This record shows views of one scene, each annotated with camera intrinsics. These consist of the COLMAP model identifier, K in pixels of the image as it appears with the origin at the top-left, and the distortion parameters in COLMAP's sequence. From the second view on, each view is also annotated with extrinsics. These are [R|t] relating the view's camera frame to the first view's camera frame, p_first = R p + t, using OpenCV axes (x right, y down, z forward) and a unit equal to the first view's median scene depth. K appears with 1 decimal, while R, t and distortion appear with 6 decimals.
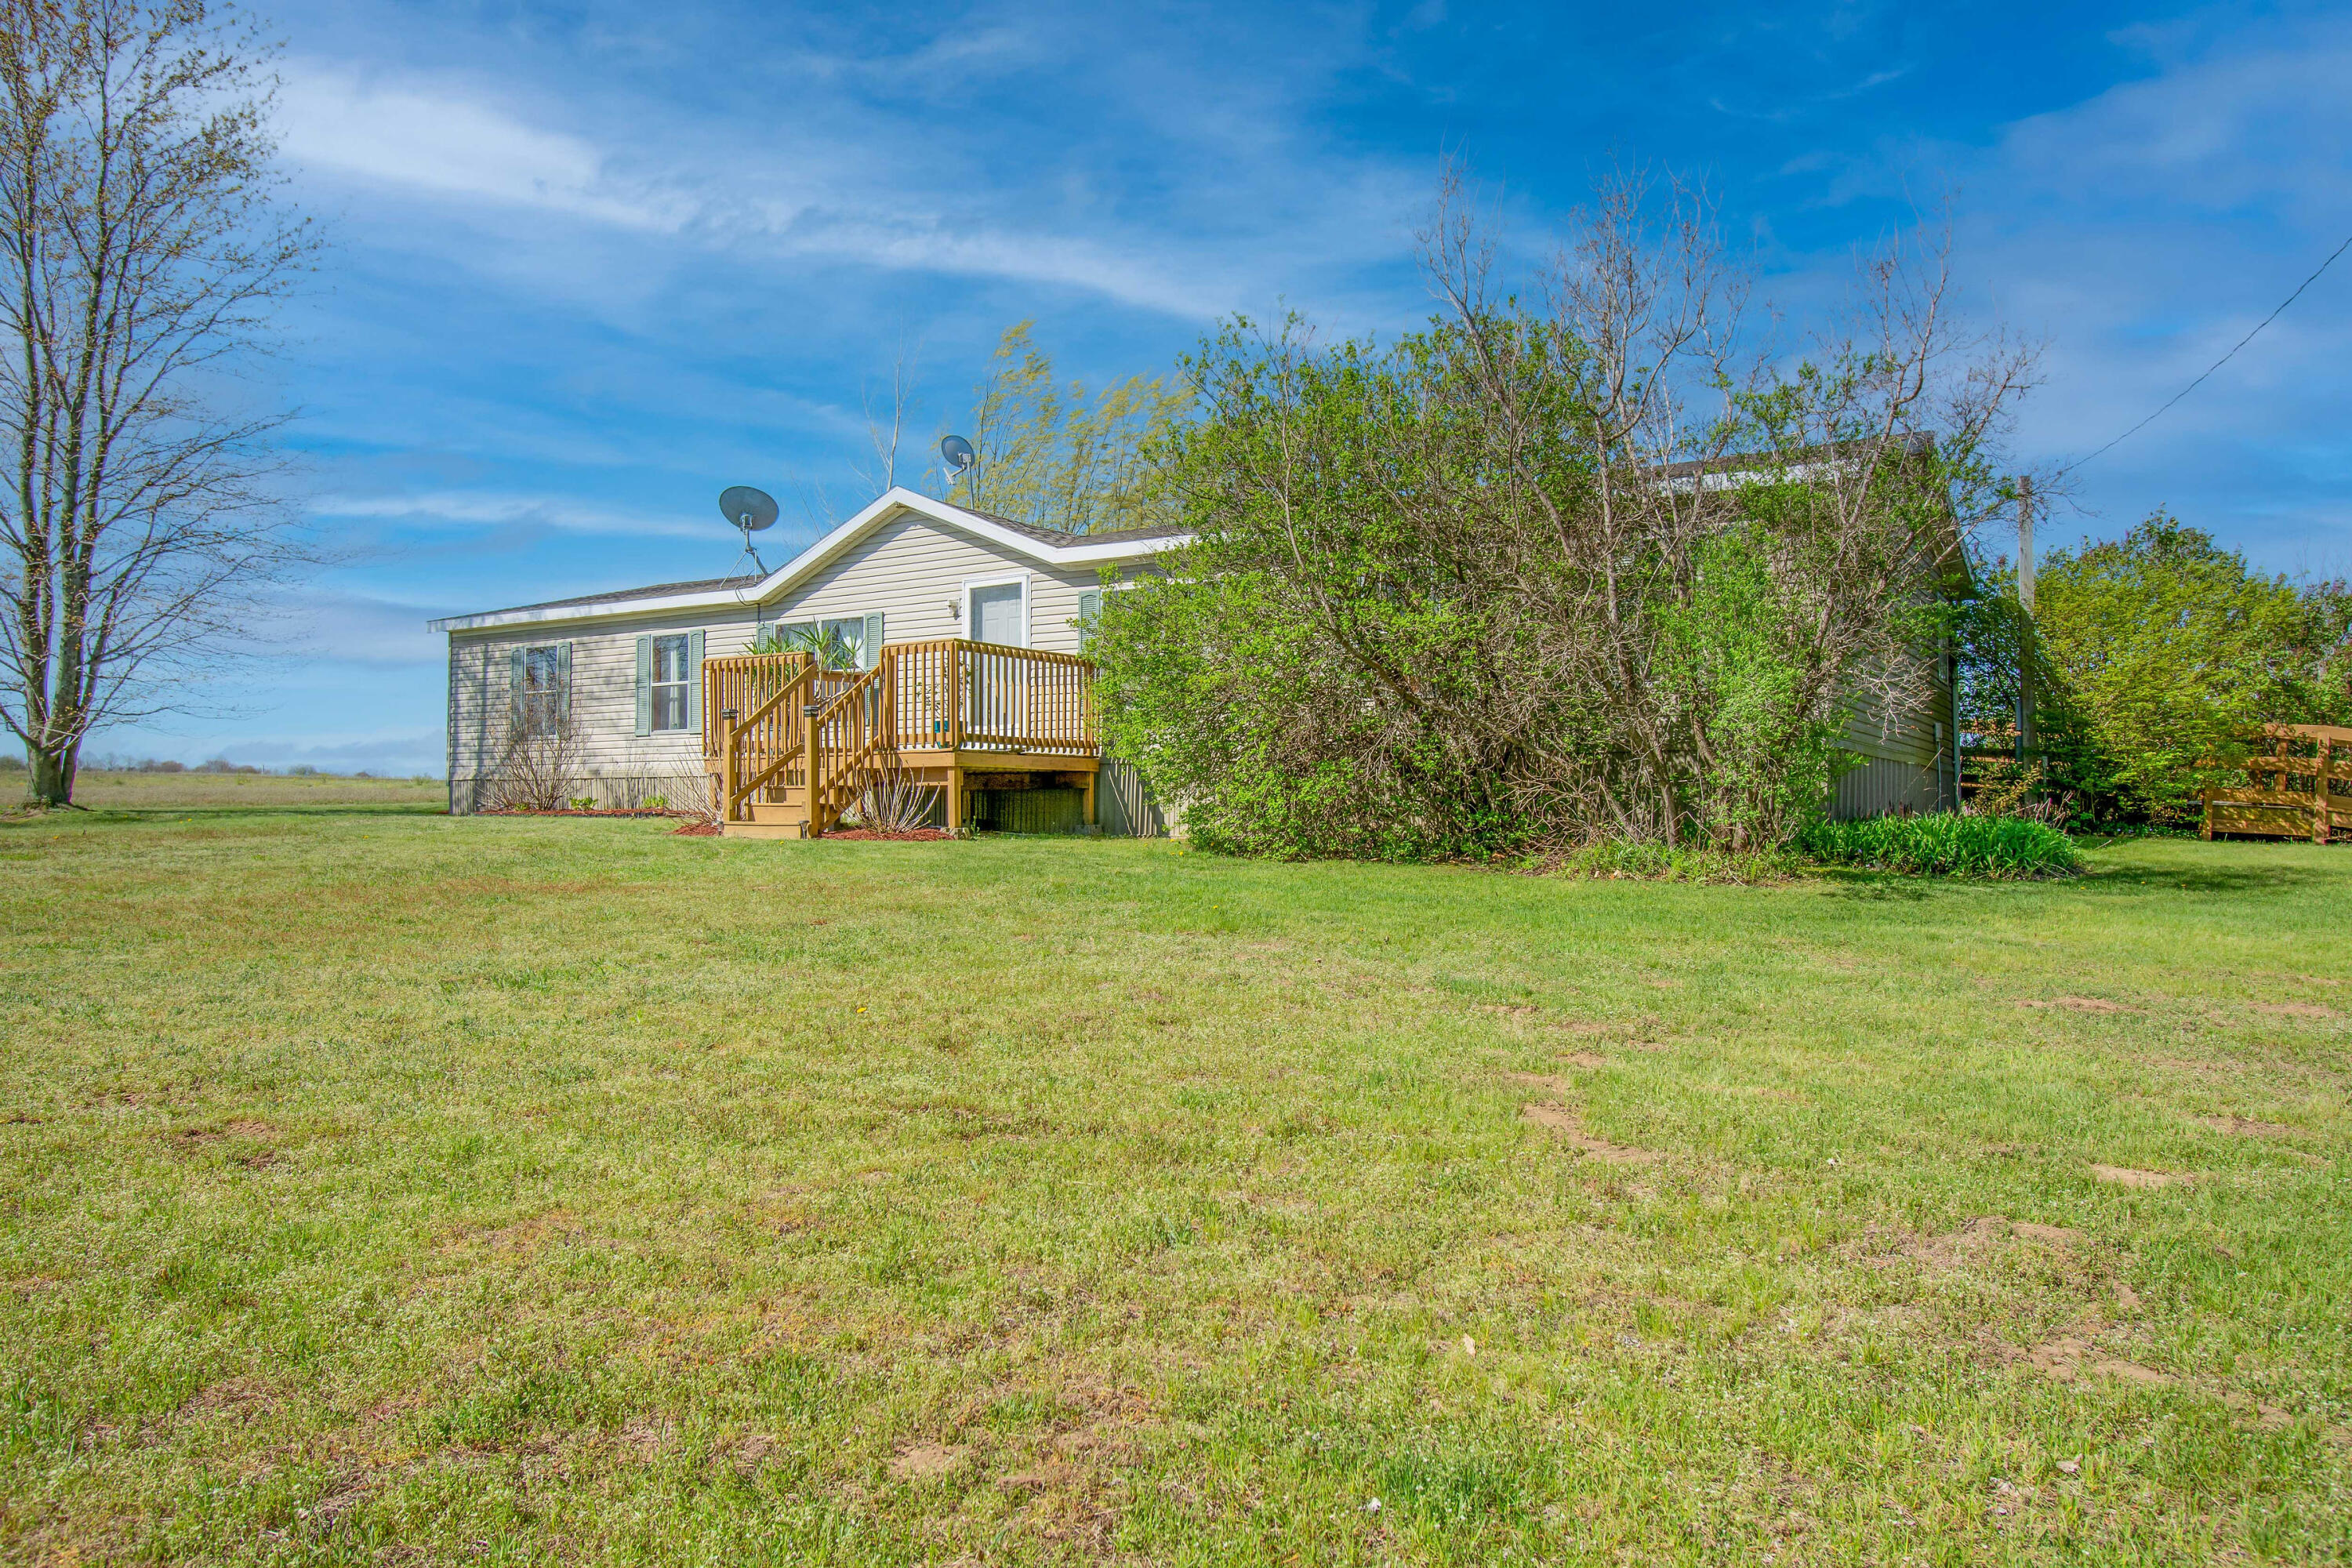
lens RADIAL K [[1590.5, 0, 1172.4], [0, 1590.5, 777.9], [0, 0, 1]] dist [0.002451, 0.000537]
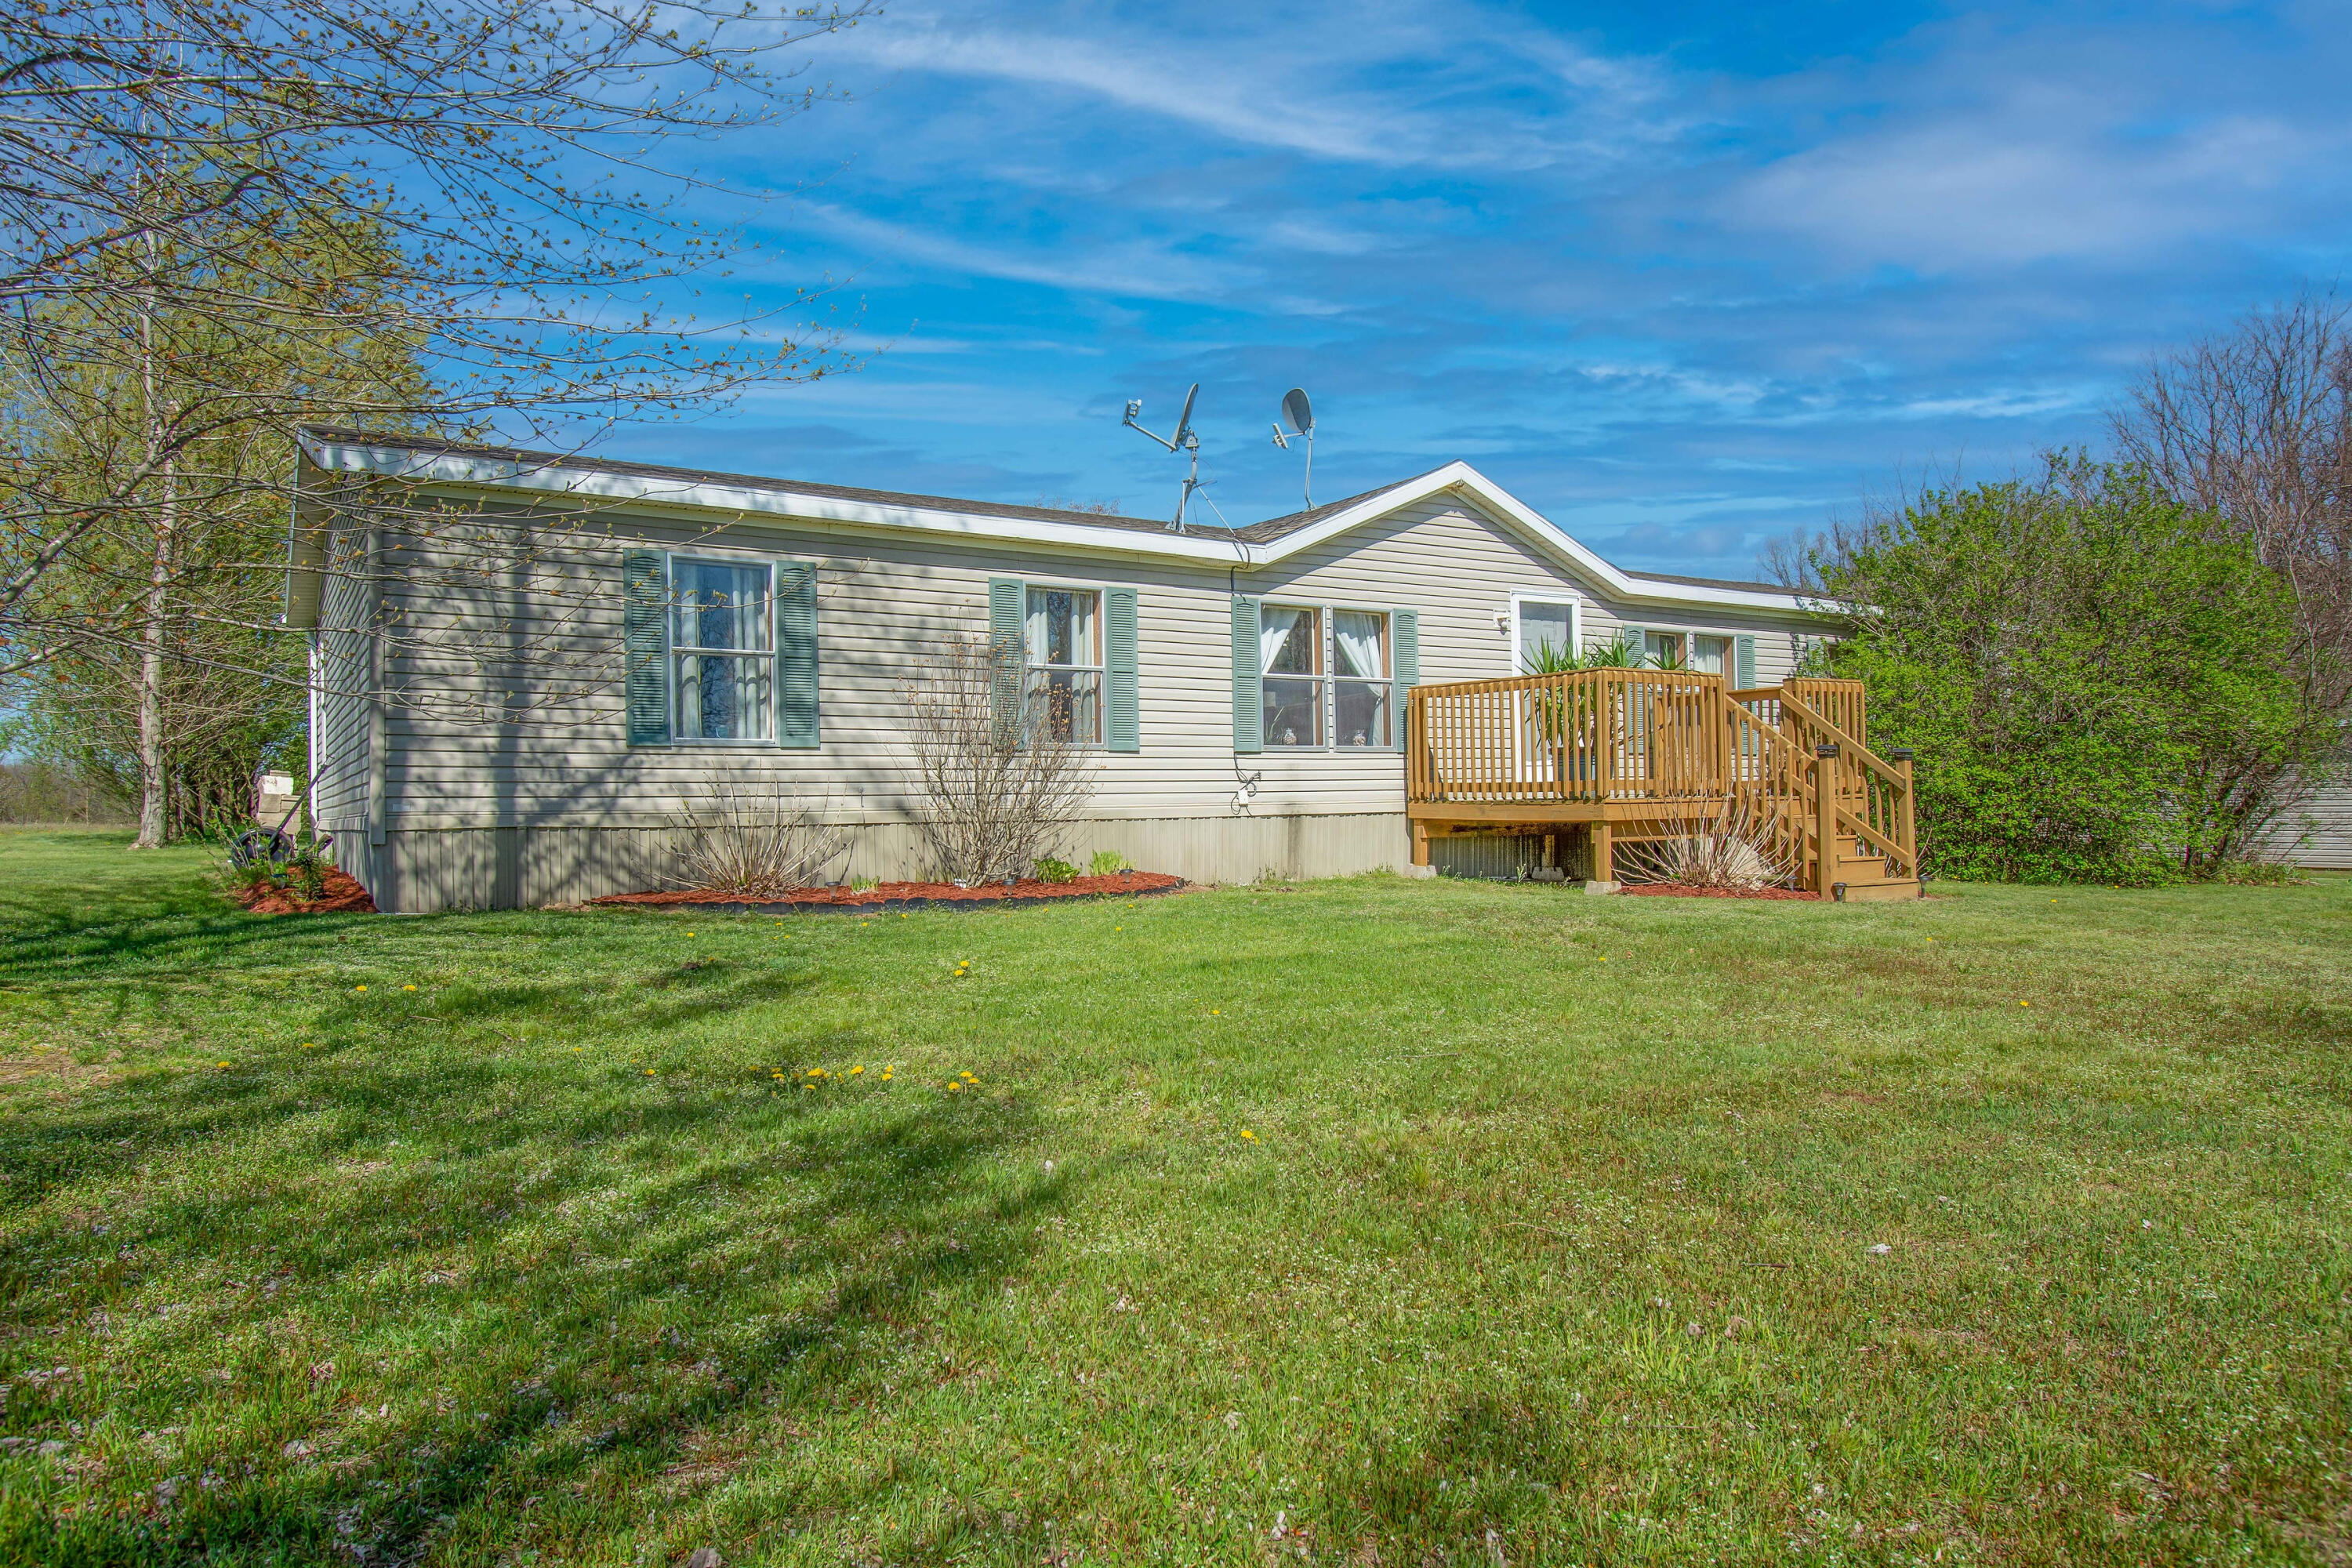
lens RADIAL K [[1406.3, 0, 1183.5], [0, 1406.3, 798.3], [0, 0, 1]] dist [-0.011274, -0.001376]
pose [[0.407318, 0.000306, 0.913286, -0.847268], [0.000625, 1.000000, -0.000613, -0.008625], [-0.913286, 0.000821, 0.407318, 0.788523]]
